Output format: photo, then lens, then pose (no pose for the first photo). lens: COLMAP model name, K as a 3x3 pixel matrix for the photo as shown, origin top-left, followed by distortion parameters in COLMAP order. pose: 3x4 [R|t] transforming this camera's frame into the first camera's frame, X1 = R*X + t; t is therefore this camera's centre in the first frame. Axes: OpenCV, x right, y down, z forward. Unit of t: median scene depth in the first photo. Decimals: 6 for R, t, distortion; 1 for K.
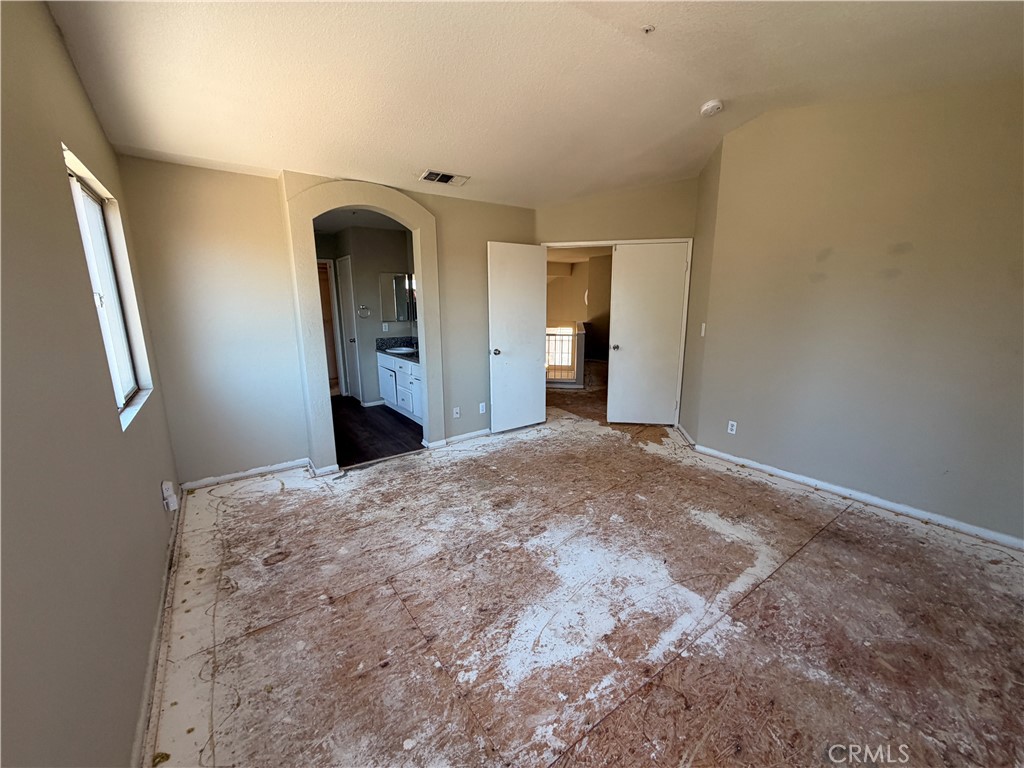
lens RADIAL K [[407.5, 0, 507.7], [0, 407.5, 385.9], [0, 0, 1]] dist [0.002258, 0.000012]
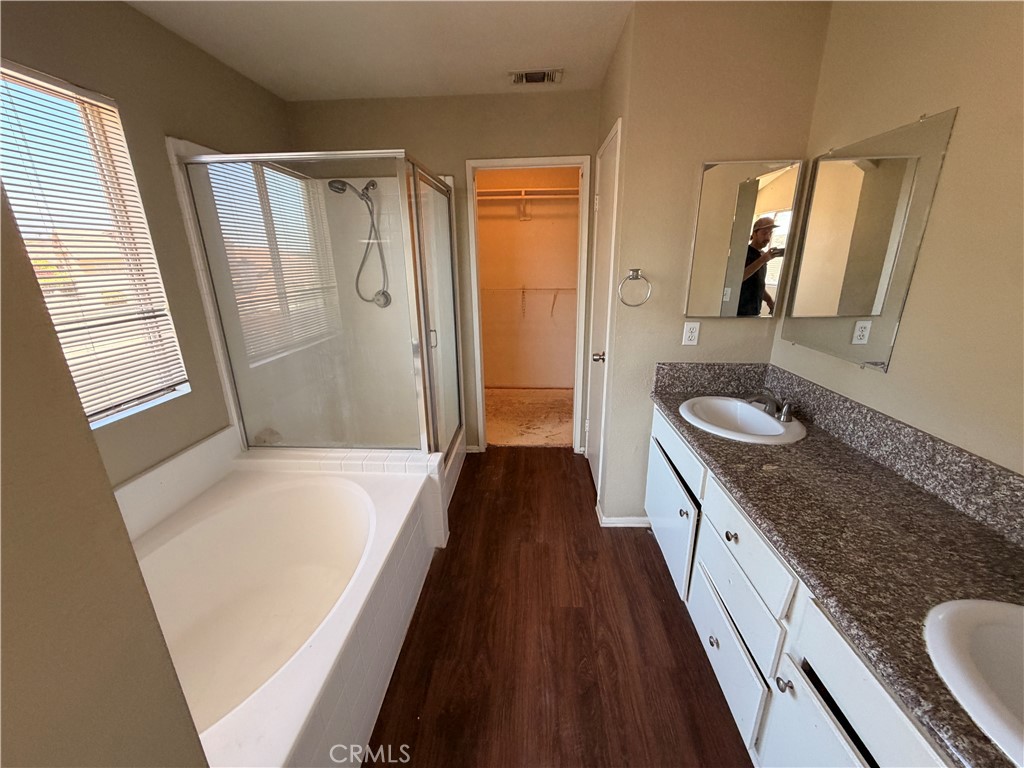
lens RADIAL K [[407.5, 0, 512.2], [0, 407.5, 385.1], [0, 0, 1]] dist [0.002258, 0.000012]
pose [[0.777401, 0.188815, -0.599997, -0.154333], [-0.127347, 0.981374, 0.143832, -0.101335], [0.615979, -0.035408, 0.786966, 0.484256]]
